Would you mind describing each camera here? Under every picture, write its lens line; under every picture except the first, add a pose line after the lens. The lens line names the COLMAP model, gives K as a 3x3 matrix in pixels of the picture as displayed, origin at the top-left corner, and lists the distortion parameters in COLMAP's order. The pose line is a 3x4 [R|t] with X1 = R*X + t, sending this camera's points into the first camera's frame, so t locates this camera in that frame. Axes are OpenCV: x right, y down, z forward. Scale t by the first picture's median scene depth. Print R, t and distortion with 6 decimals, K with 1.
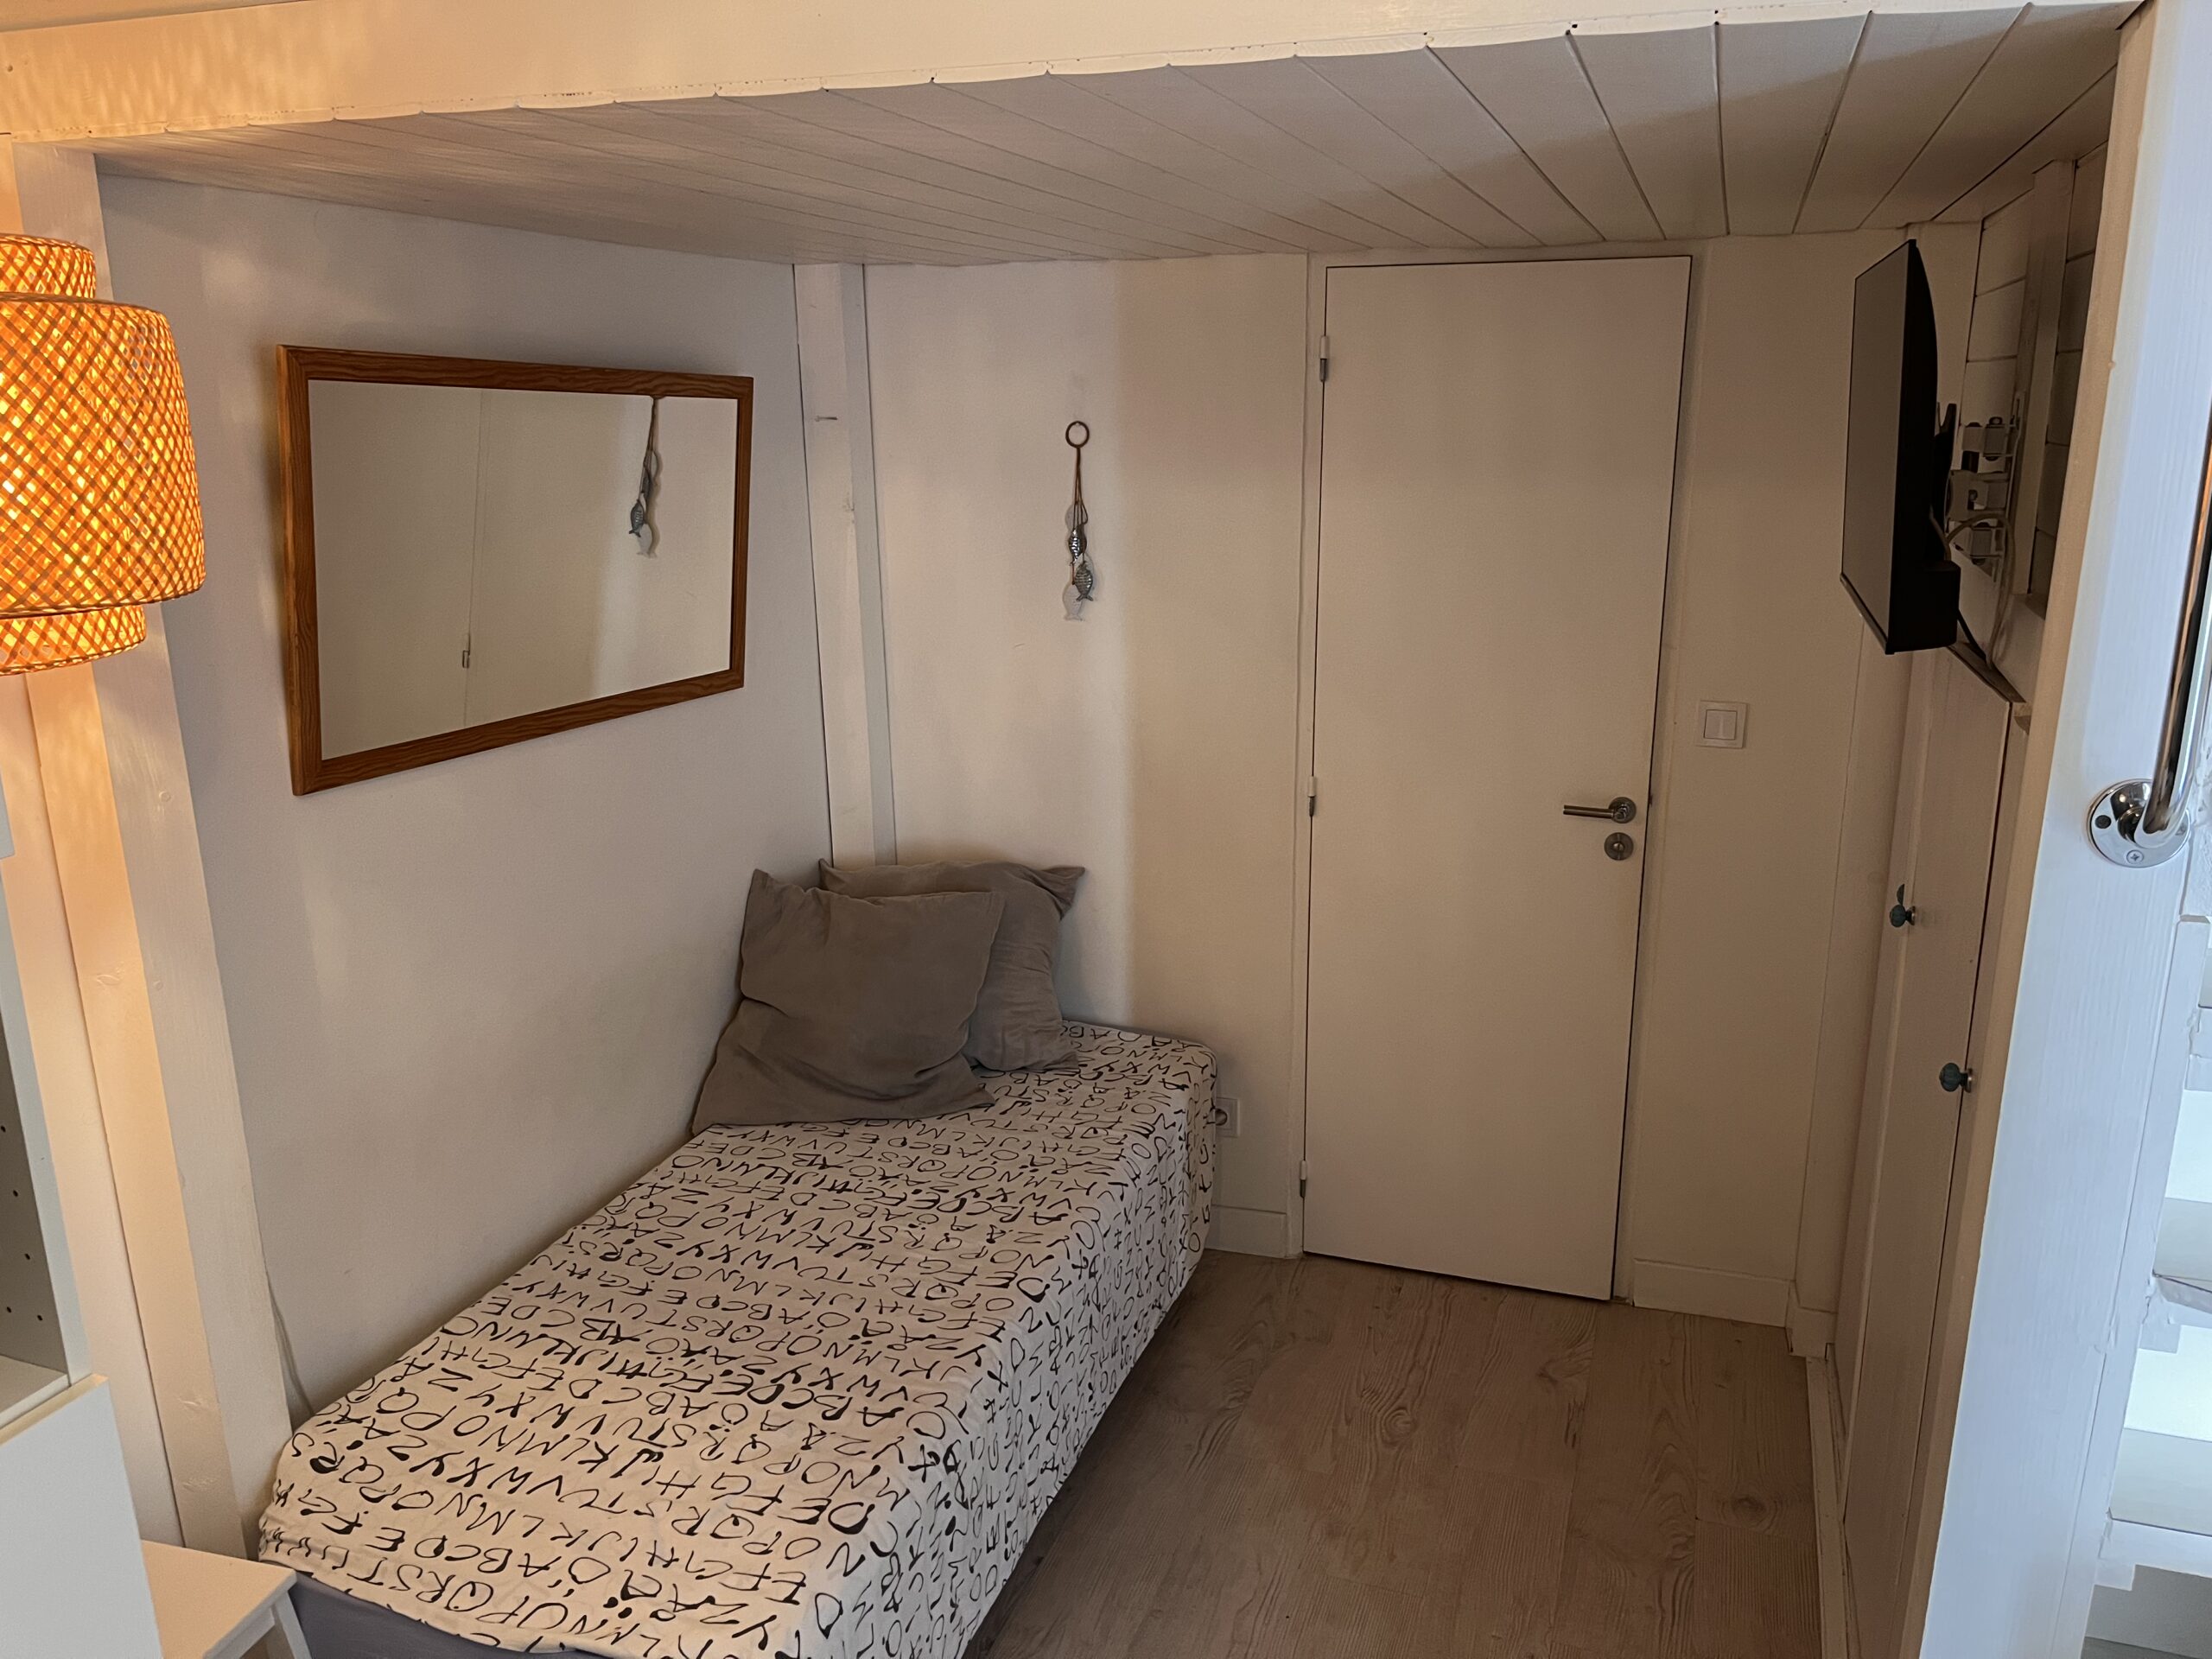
lens RADIAL K [[1704.6, 0, 1103.2], [0, 1704.6, 844.8], [0, 0, 1]] dist [0.058909, -0.081217]
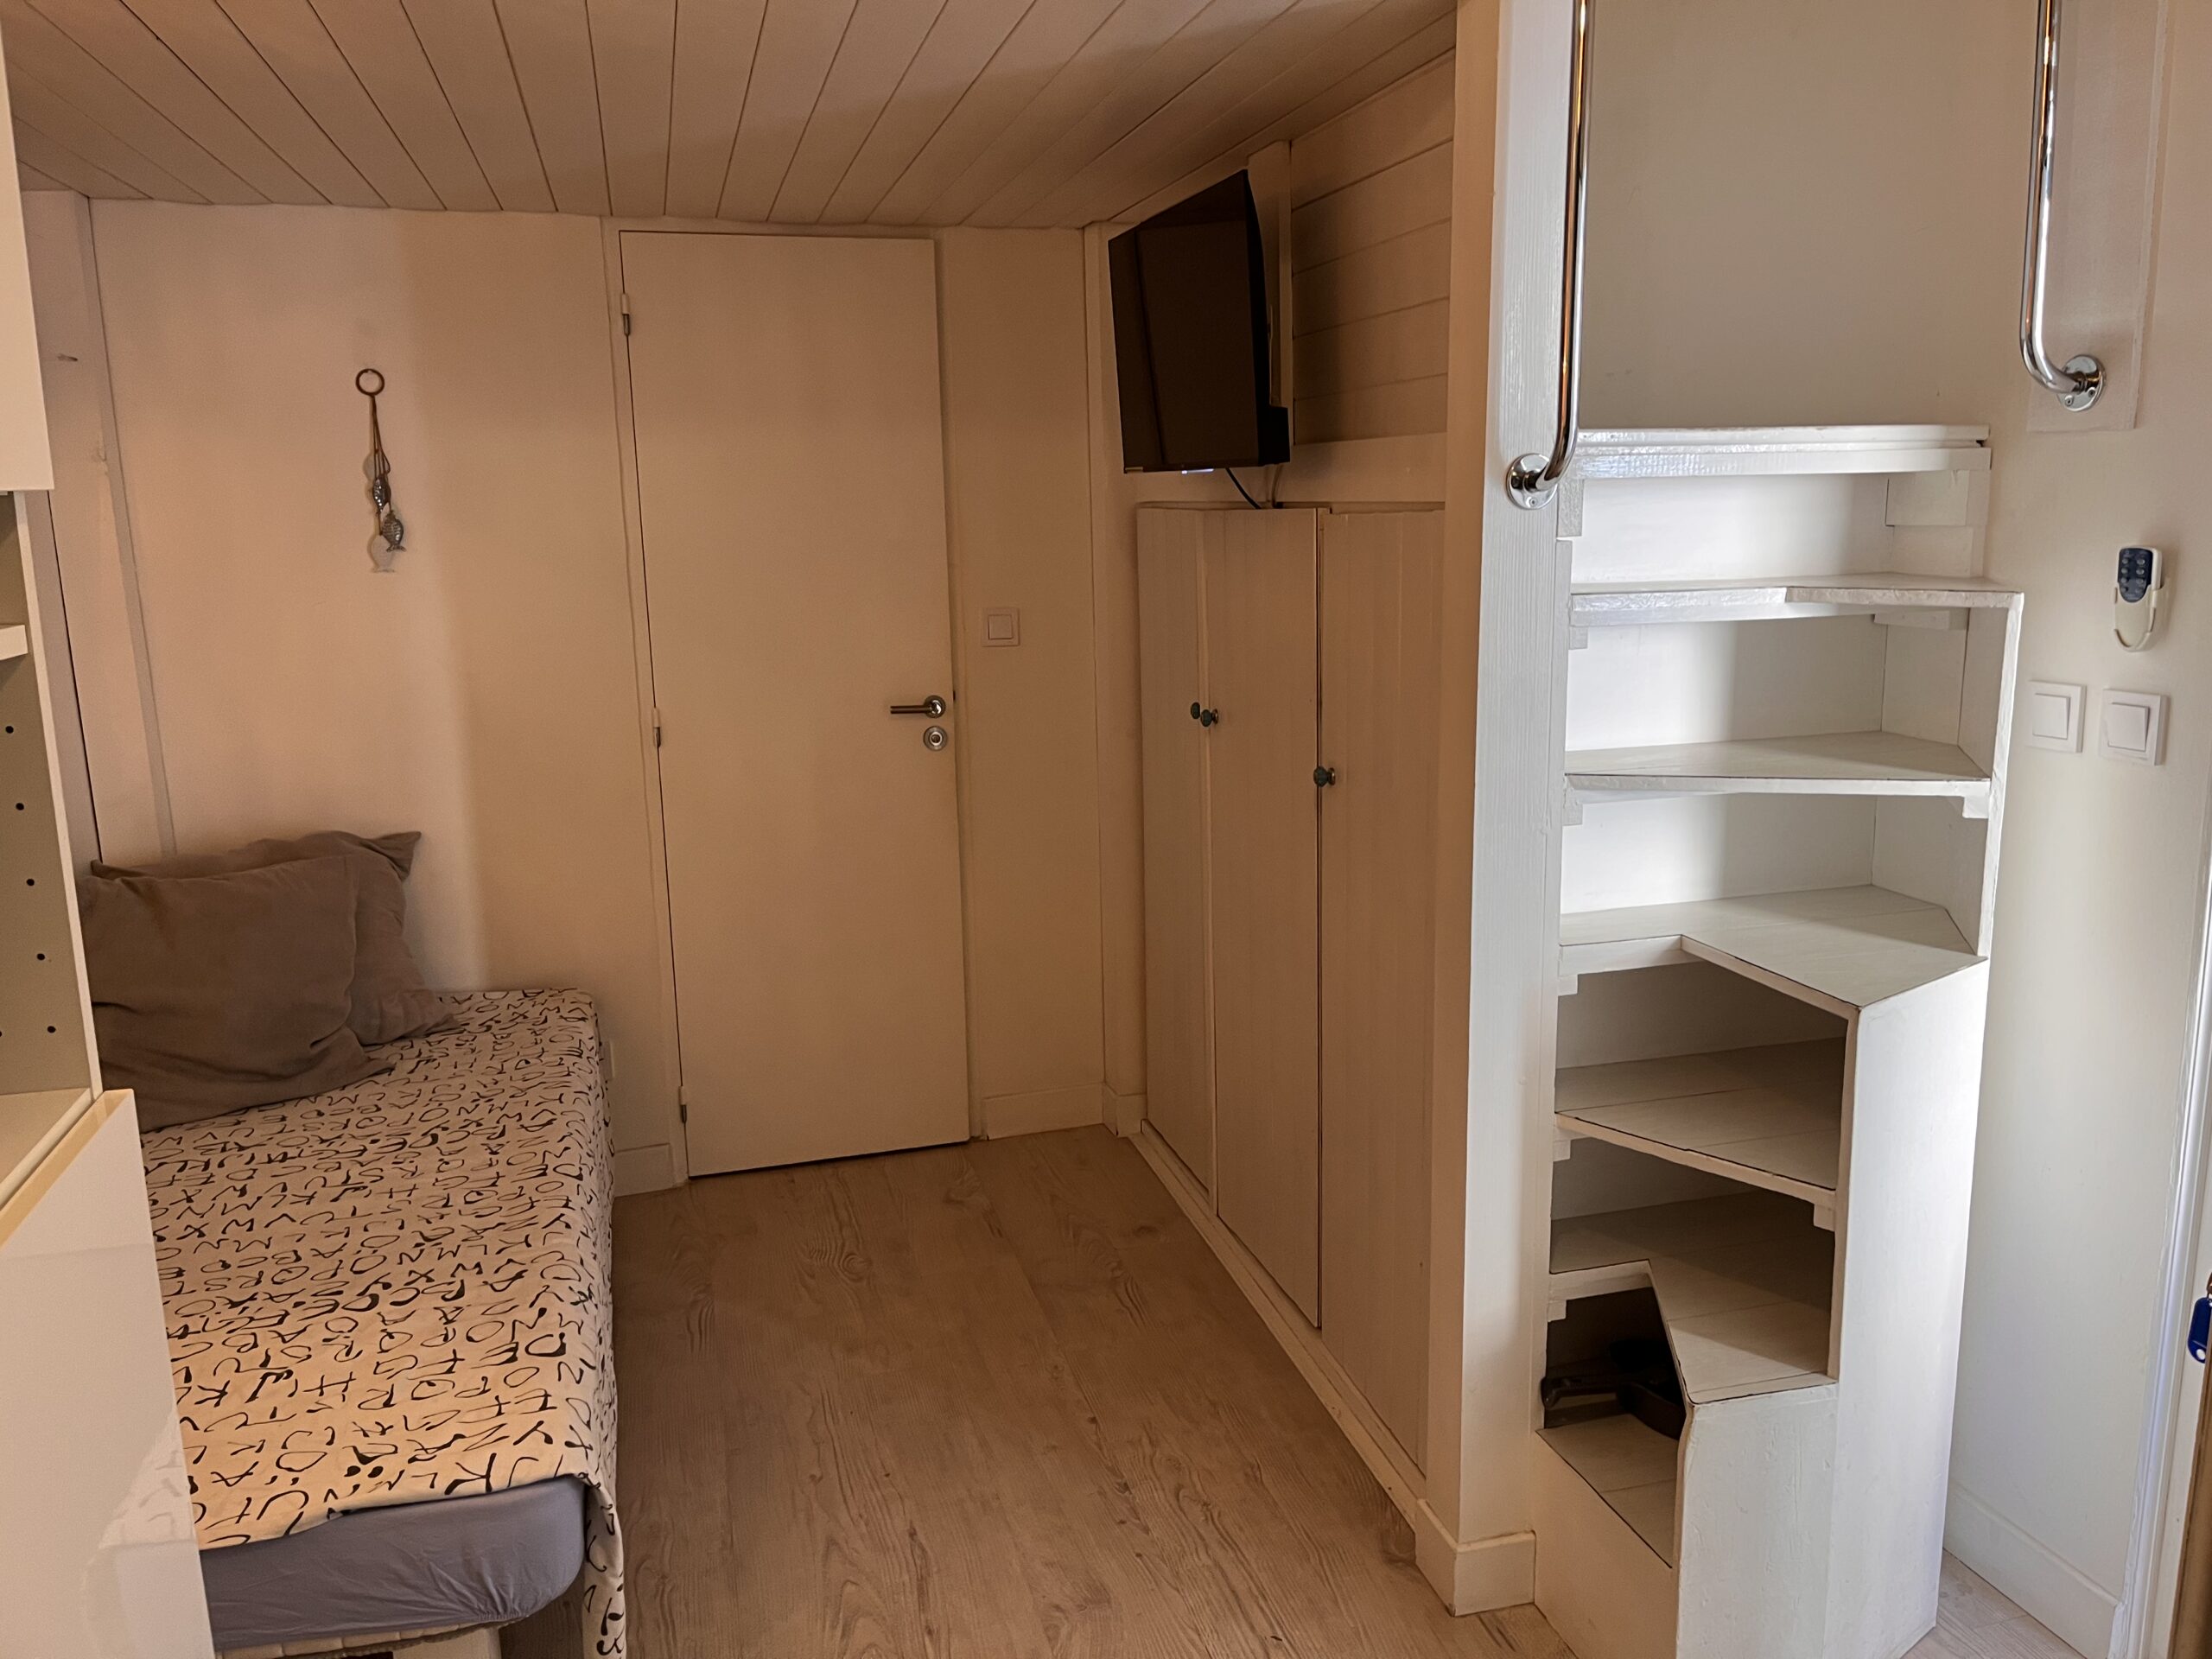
lens RADIAL K [[1704.6, 0, 1149.3], [0, 1704.6, 830.9], [0, 0, 1]] dist [0.058909, -0.081217]
pose [[0.806301, -0.119489, 0.579311, -0.268798], [0.164016, 0.986144, -0.024880, 0.117094], [-0.568312, 0.115077, 0.814727, -0.031845]]
